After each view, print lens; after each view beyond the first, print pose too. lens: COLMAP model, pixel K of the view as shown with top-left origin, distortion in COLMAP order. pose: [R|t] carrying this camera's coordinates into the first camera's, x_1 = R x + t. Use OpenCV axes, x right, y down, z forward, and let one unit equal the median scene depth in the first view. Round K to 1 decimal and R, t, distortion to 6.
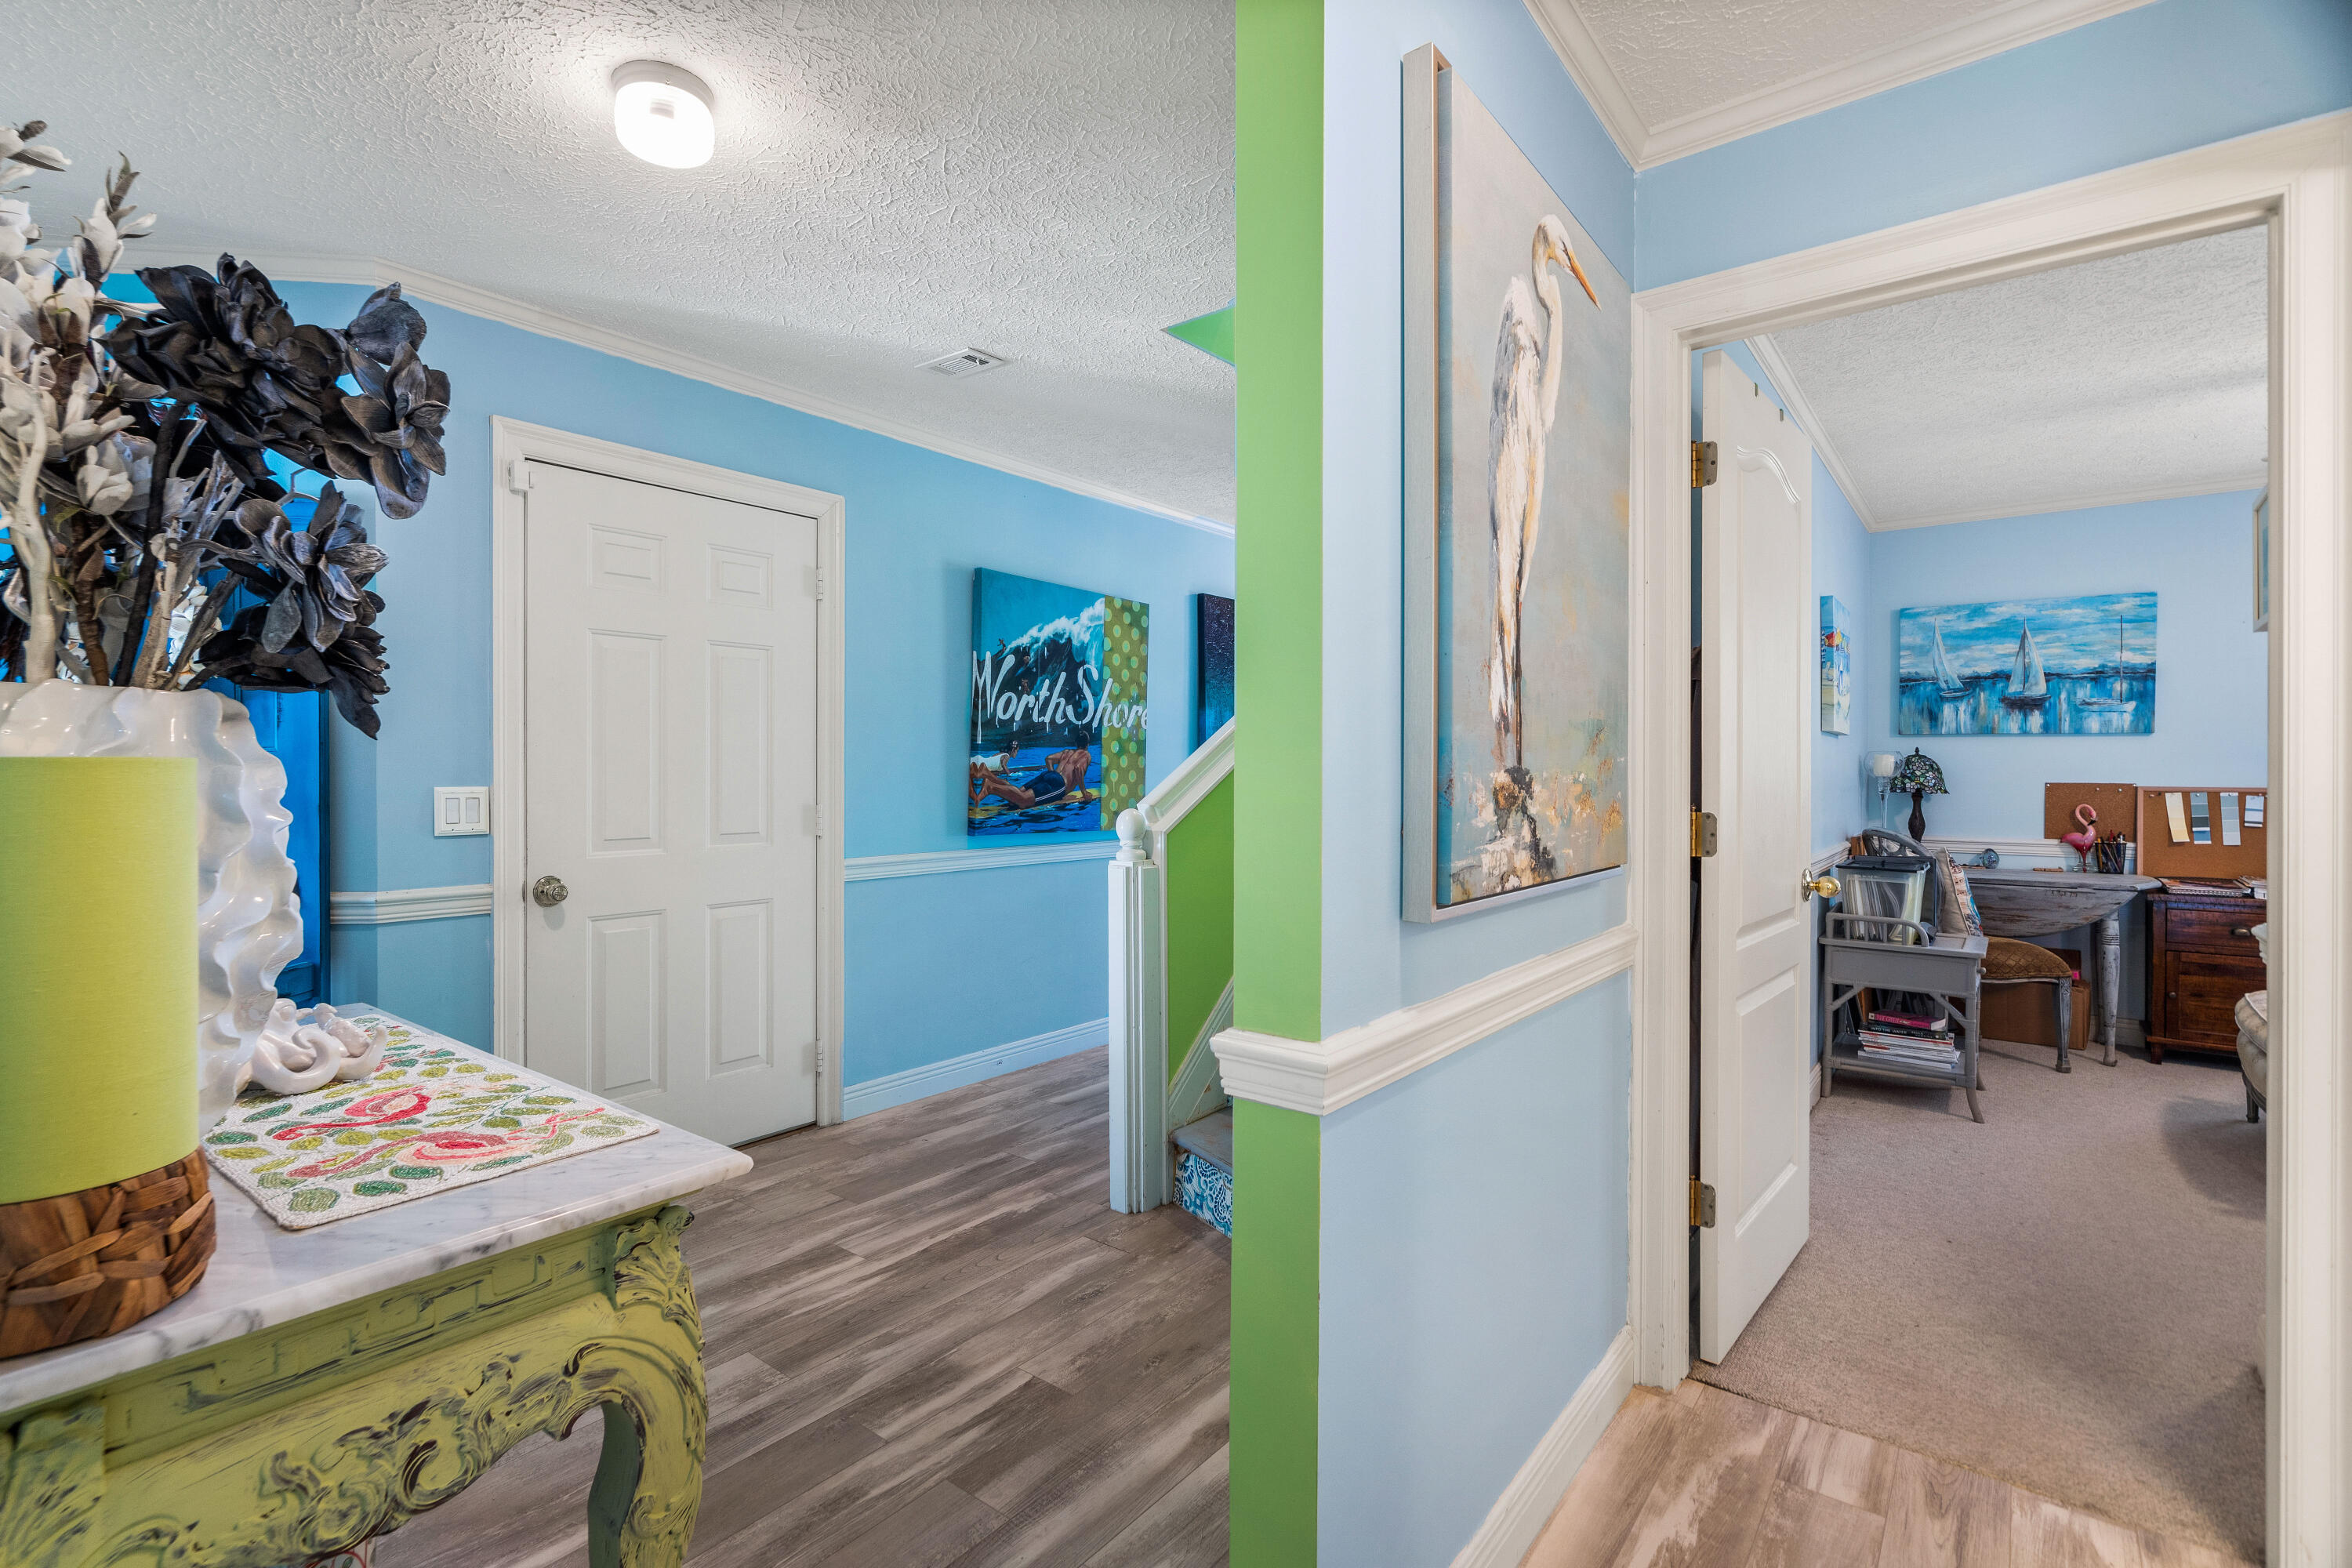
lens RADIAL K [[1096.5, 0, 1160.7], [0, 1096.5, 768.7], [0, 0, 1]] dist [0.002323, -0.001492]
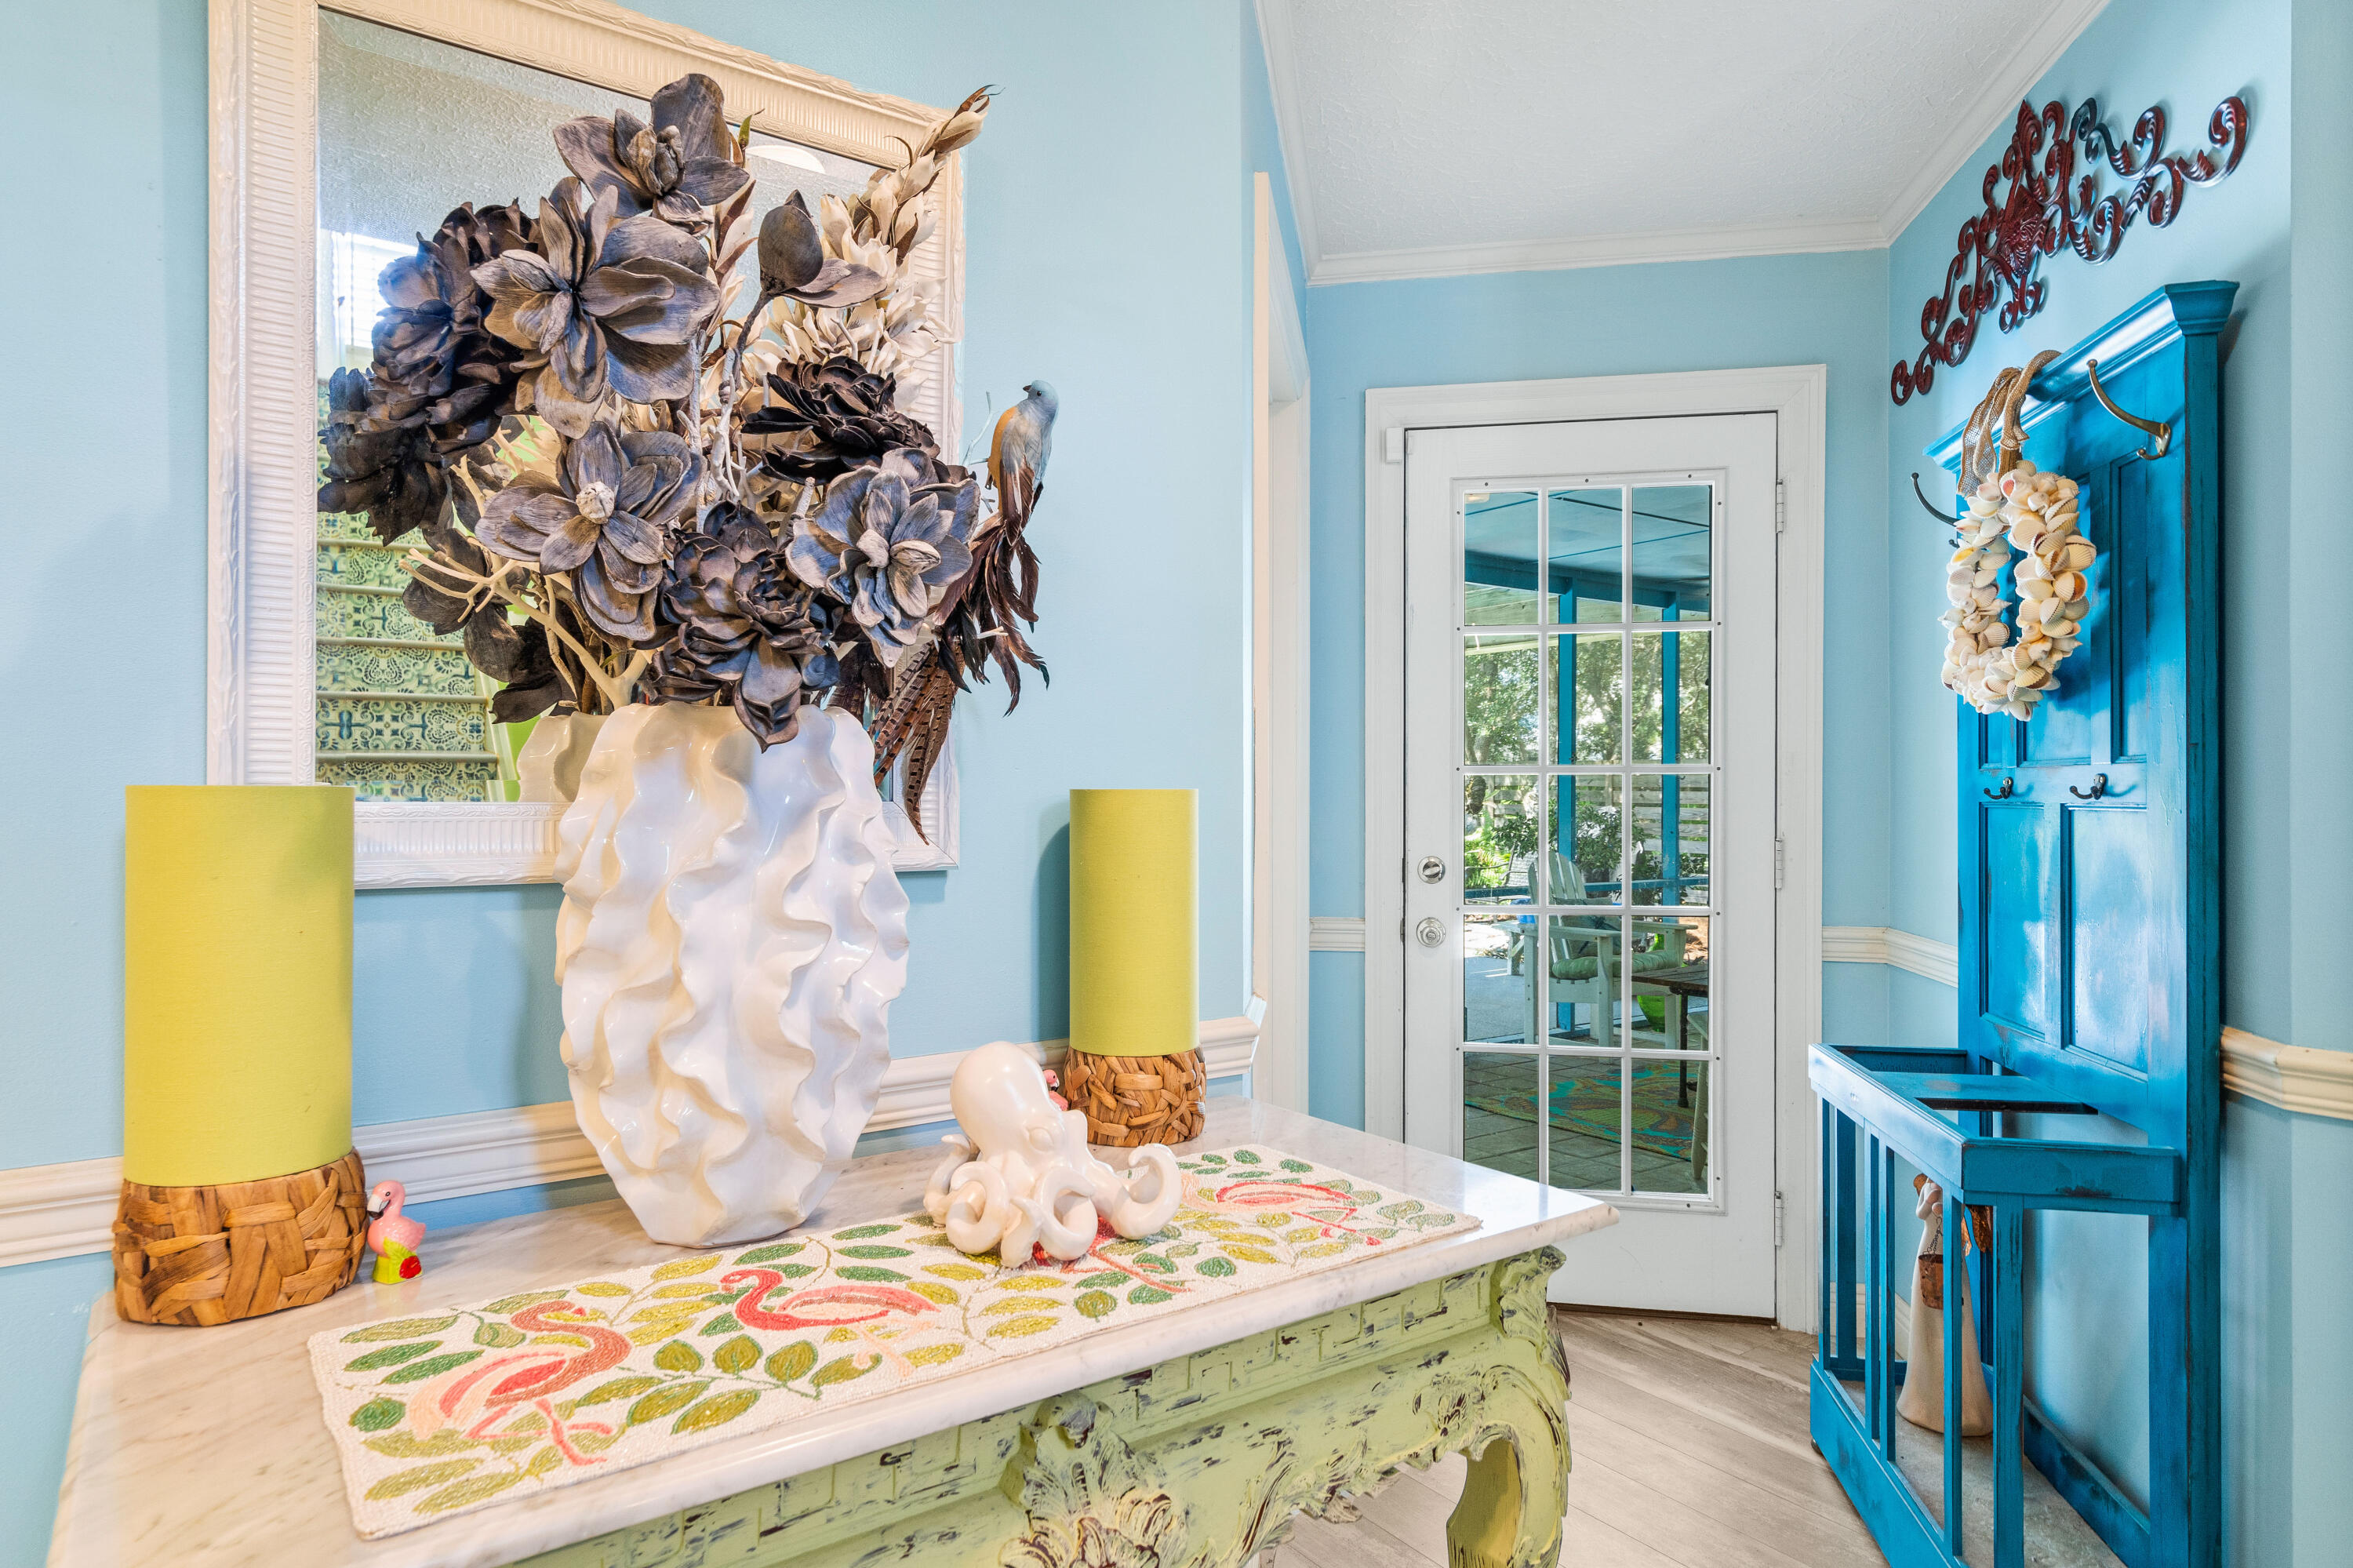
lens RADIAL K [[1326.9, 0, 1182.6], [0, 1326.9, 791.3], [0, 0, 1]] dist [0.001550, 0.000569]
pose [[-0.275496, -0.007187, -0.961275, 0.002135], [-0.000728, 0.999973, -0.007268, 0.001546], [0.961302, -0.001302, -0.275494, 0.484967]]
